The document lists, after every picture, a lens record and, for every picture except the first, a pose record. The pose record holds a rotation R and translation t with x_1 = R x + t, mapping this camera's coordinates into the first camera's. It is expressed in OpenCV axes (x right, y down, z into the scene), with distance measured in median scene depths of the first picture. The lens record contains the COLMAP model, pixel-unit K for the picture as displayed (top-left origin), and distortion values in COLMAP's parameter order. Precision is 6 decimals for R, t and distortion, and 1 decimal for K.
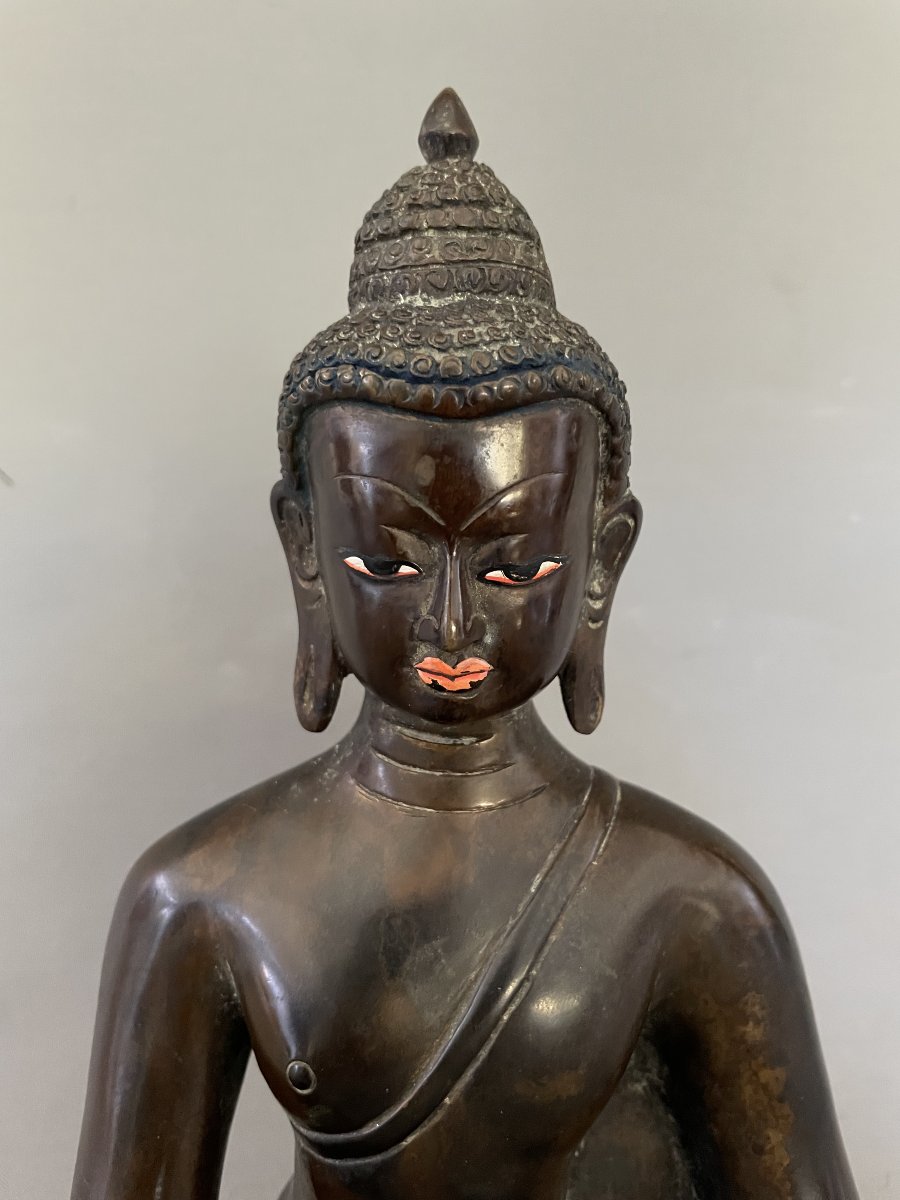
lens RADIAL K [[937.8, 0, 451.3], [0, 937.8, 593.2], [0, 0, 1]] dist [0.026181, -0.000808]
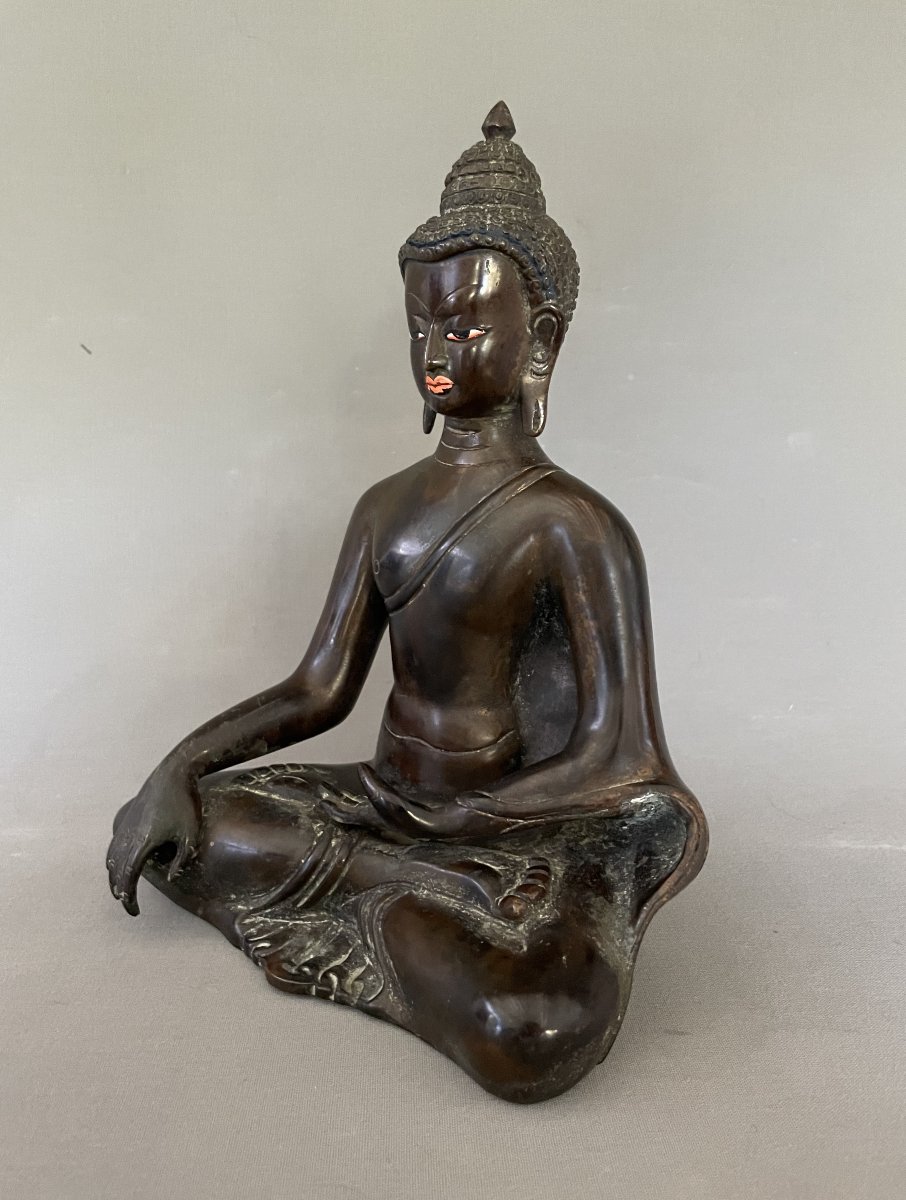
lens RADIAL K [[944.6, 0, 455.1], [0, 944.6, 631.1], [0, 0, 1]] dist [0.003571, -0.005415]
pose [[0.778135, 0.145171, -0.611091, 1.403352], [-0.110460, 0.989389, 0.094385, 0.422769], [0.618308, -0.005943, 0.785913, -0.679941]]
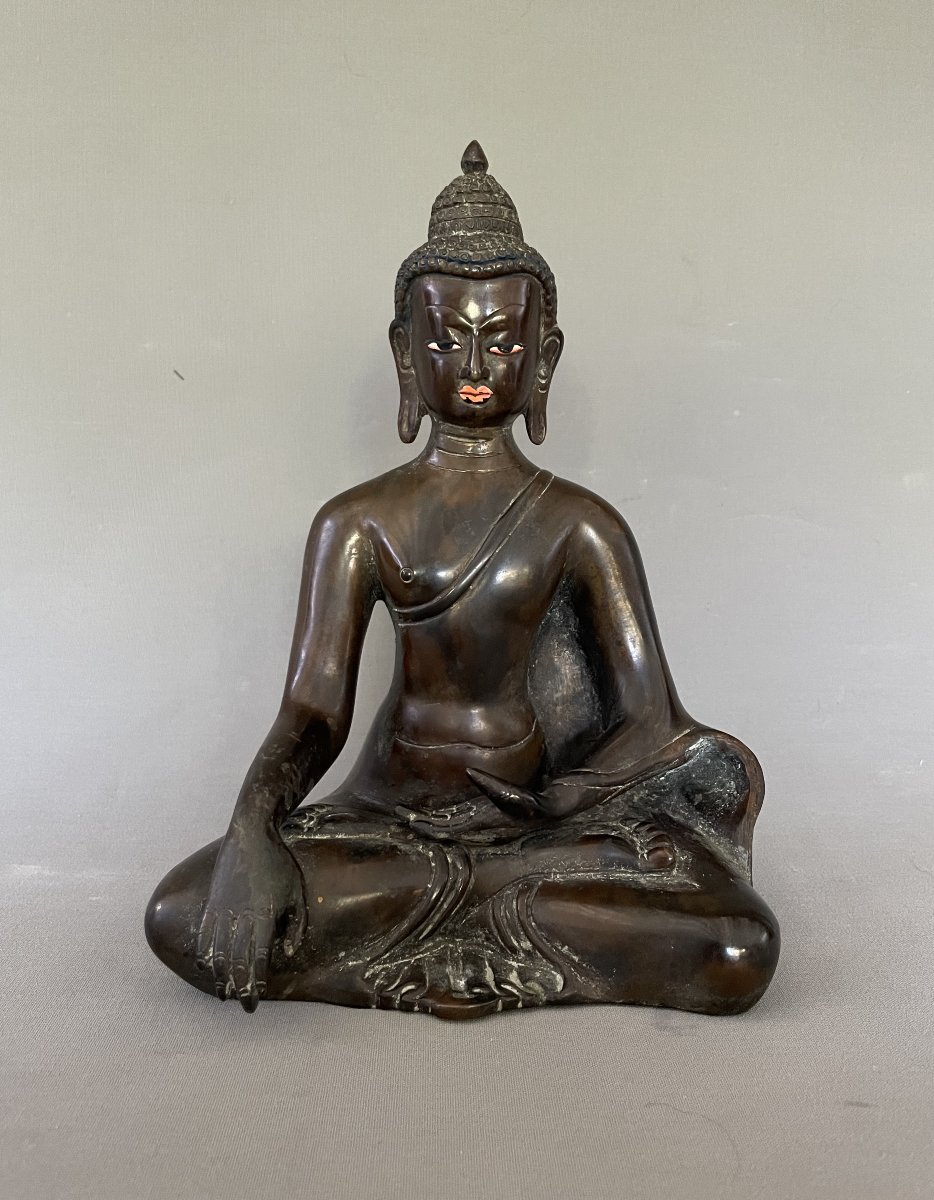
lens RADIAL K [[992.1, 0, 467.0], [0, 992.1, 600.0], [0, 0, 1]] dist [0.002672, -0.000446]
pose [[0.999931, 0.008343, 0.008330, -0.032959], [-0.008127, 0.999639, -0.025628, 0.621217], [-0.008541, 0.025559, 0.999637, -1.344366]]
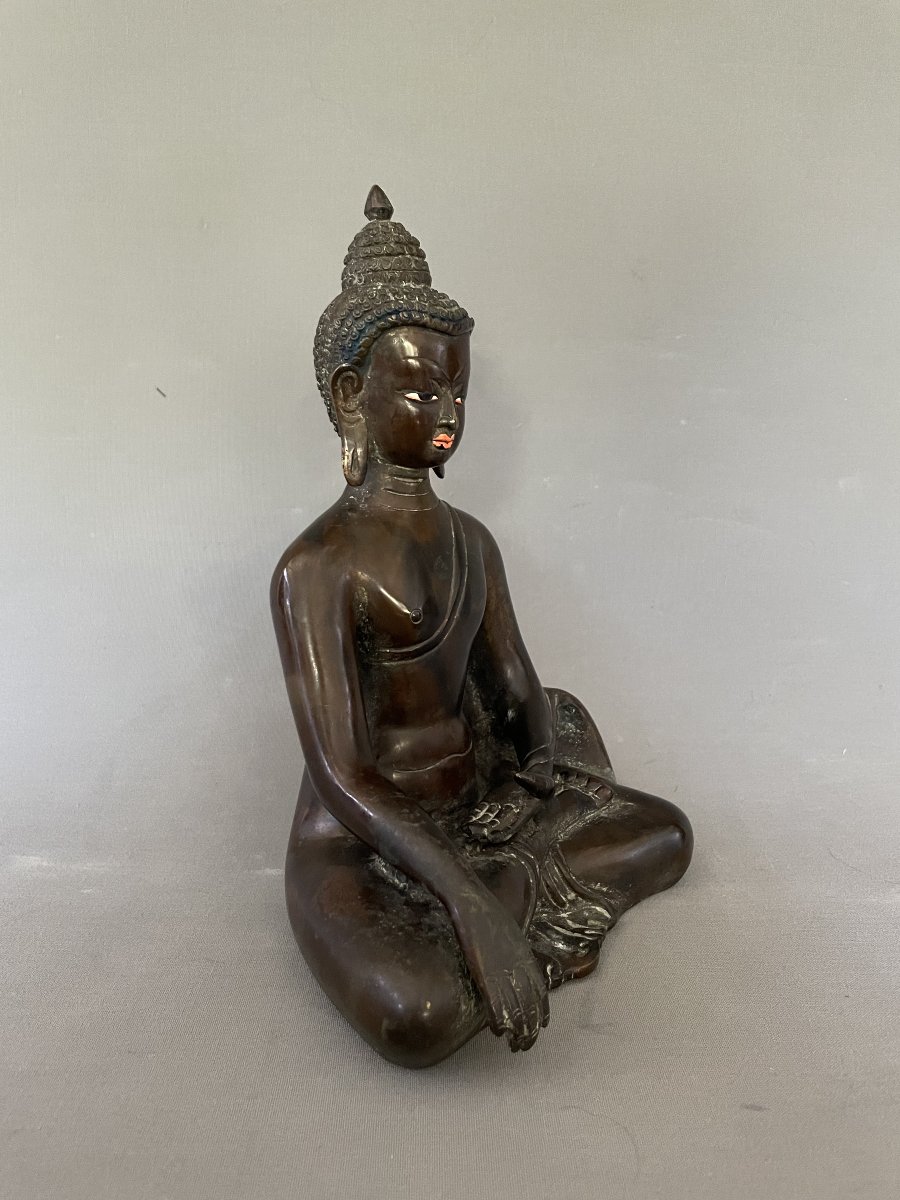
lens RADIAL K [[922.2, 0, 451.3], [0, 922.2, 600.2], [0, 0, 1]] dist [0.005134, 0.001202]
pose [[0.659564, -0.164883, 0.733341, -1.763128], [0.122272, 0.986184, 0.111762, 0.219020], [-0.741637, 0.015953, 0.670612, -0.607458]]
